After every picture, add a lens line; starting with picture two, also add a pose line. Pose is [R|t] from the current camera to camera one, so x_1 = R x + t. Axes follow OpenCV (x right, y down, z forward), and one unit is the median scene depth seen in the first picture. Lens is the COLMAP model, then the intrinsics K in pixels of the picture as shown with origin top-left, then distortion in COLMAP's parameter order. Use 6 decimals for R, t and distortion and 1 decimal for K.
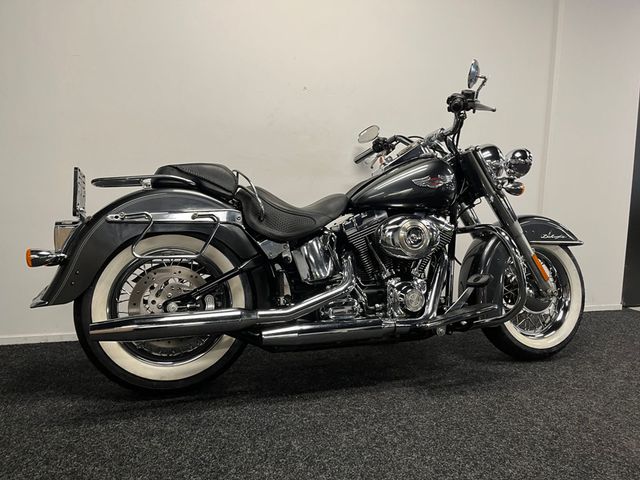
lens RADIAL K [[497.1, 0, 320.0], [0, 497.1, 240.0], [0, 0, 1]] dist [0.053917, -0.089157]
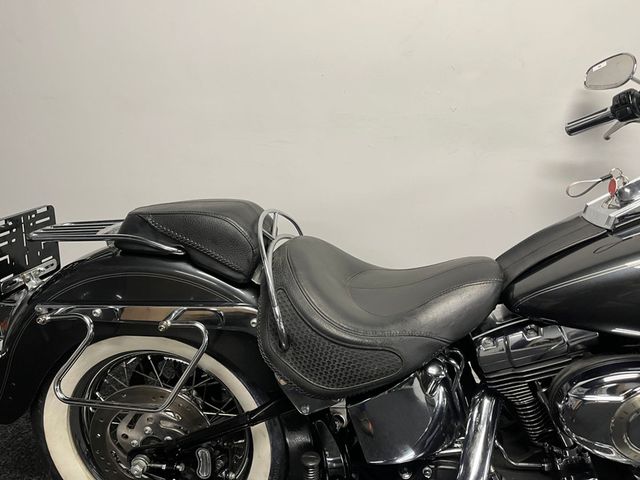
lens RADIAL K [[497.1, 0, 320.0], [0, 497.1, 240.0], [0, 0, 1]] dist [0.053917, -0.089157]
pose [[0.898587, 0.136717, -0.416953, 0.087575], [-0.010601, 0.956709, 0.290854, -0.241025], [0.438668, -0.256938, 0.861135, 0.536073]]
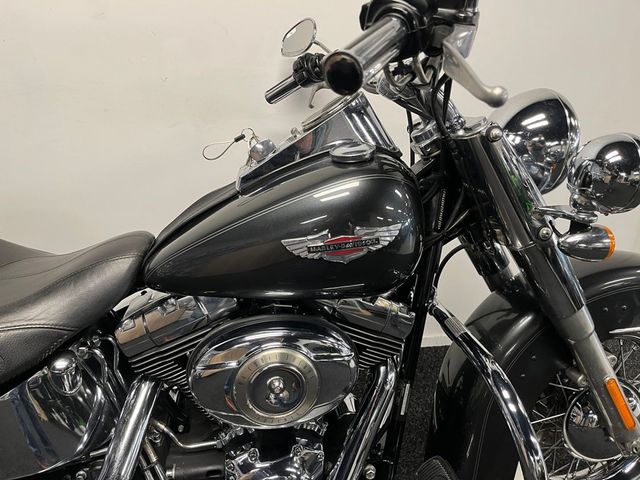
lens RADIAL K [[497.1, 0, 320.0], [0, 497.1, 240.0], [0, 0, 1]] dist [0.053917, -0.089157]
pose [[0.987753, 0.060217, -0.143940, 0.246033], [-0.013373, 0.951804, 0.306417, -0.217623], [0.155454, -0.300739, 0.940952, 0.620219]]
